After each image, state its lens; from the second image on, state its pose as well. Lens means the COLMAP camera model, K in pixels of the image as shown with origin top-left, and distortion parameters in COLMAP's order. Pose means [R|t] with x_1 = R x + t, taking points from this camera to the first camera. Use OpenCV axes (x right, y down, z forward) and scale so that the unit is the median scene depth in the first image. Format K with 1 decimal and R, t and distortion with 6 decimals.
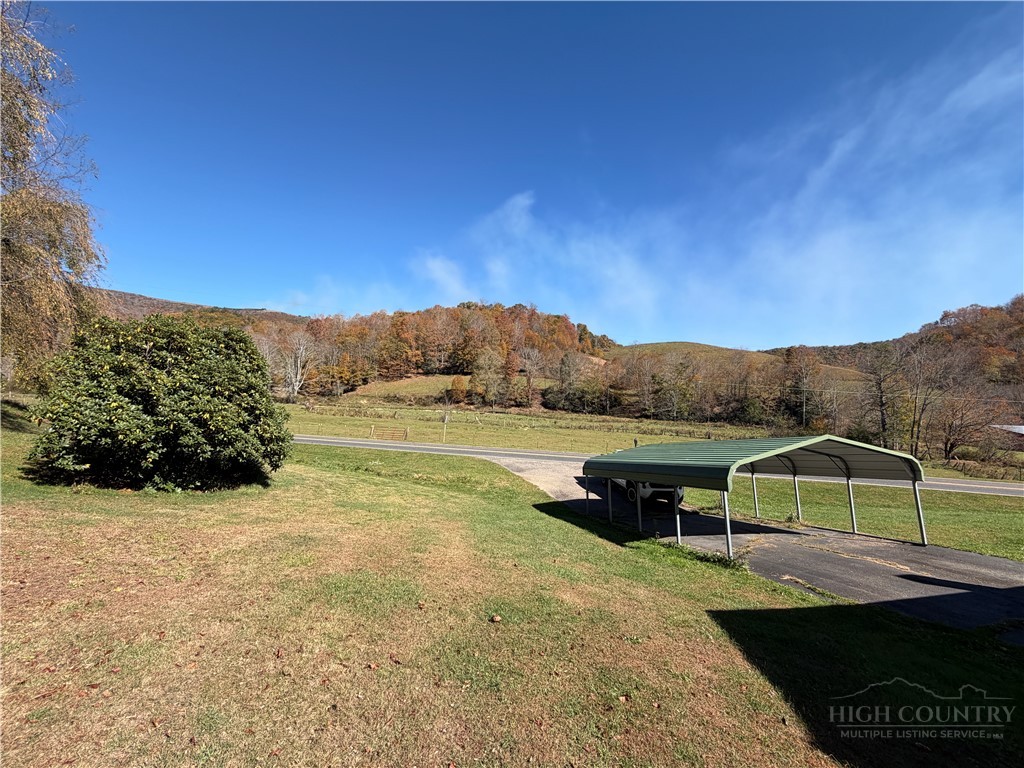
lens RADIAL K [[408.4, 0, 509.2], [0, 408.4, 383.5], [0, 0, 1]] dist [0.000667, 0.000010]
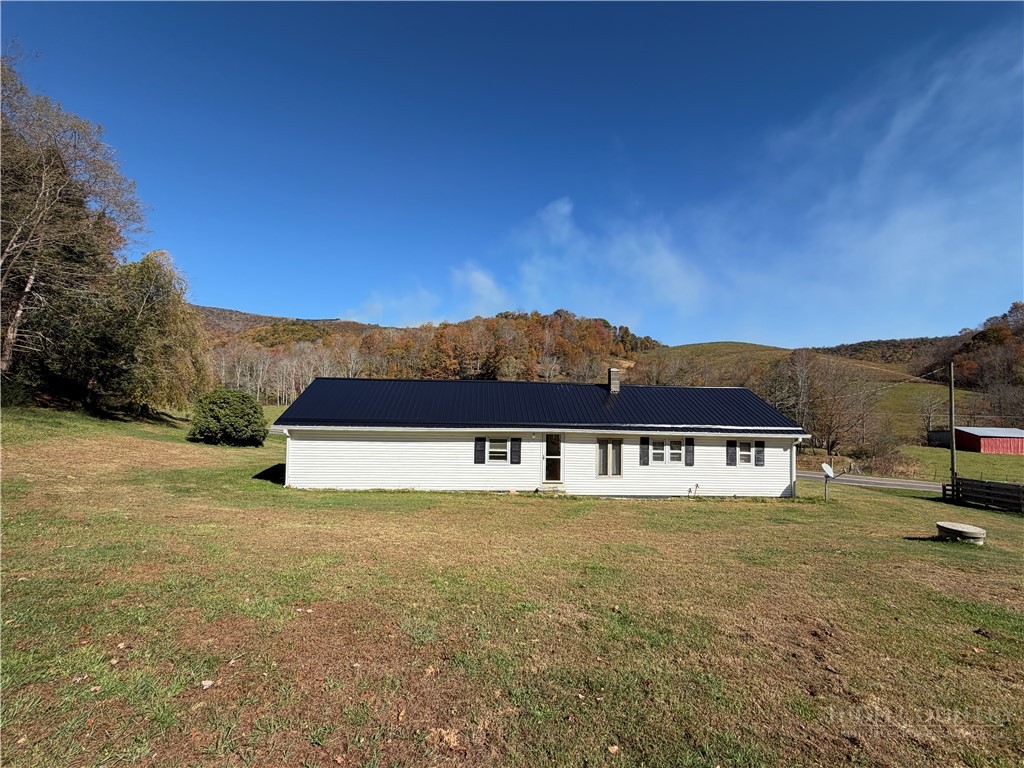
lens RADIAL K [[413.9, 0, 497.6], [0, 413.9, 385.6], [0, 0, 1]] dist [0.033867, 0.000027]
pose [[0.983641, -0.013692, -0.179617, 0.087010], [0.014052, 0.999901, 0.000728, -0.008729], [0.179590, -0.003240, 0.983736, -0.086495]]
